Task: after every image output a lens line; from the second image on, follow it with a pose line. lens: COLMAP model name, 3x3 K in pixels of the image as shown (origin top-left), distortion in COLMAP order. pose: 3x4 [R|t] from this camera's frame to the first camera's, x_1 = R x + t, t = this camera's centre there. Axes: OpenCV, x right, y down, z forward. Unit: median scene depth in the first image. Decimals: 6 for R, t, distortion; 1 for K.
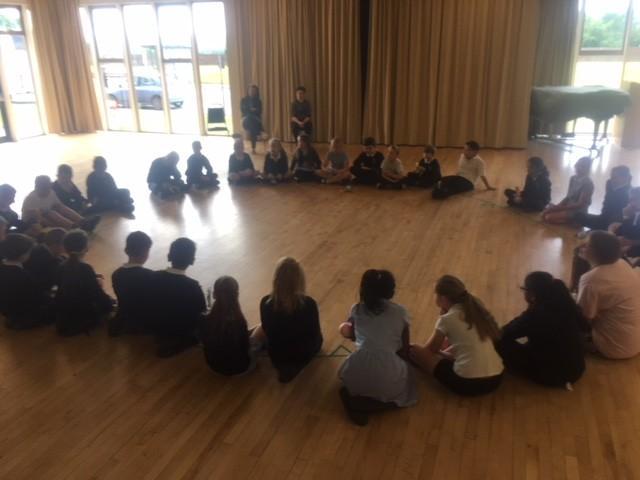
lens RADIAL K [[545.6, 0, 315.9], [0, 545.6, 247.6], [0, 0, 1]] dist [0.073104, -0.058728]
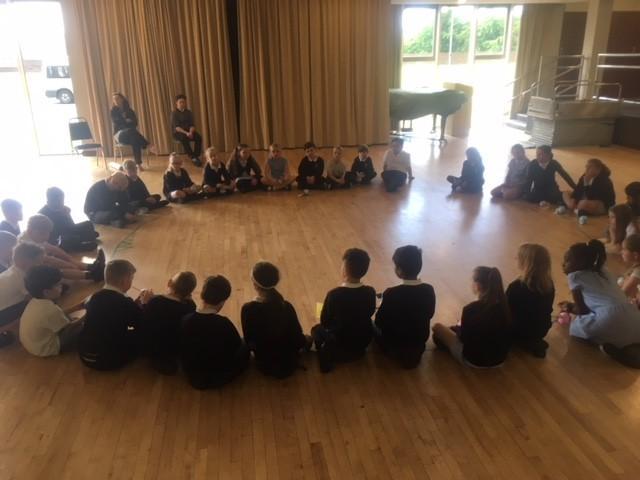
lens RADIAL K [[545.6, 0, 315.9], [0, 545.6, 247.6], [0, 0, 1]] dist [0.073104, -0.058728]
pose [[0.895716, -0.152225, 0.417756, -0.271135], [0.157300, 0.987295, 0.022488, -0.021070], [-0.415872, 0.045570, 0.908281, 0.063915]]
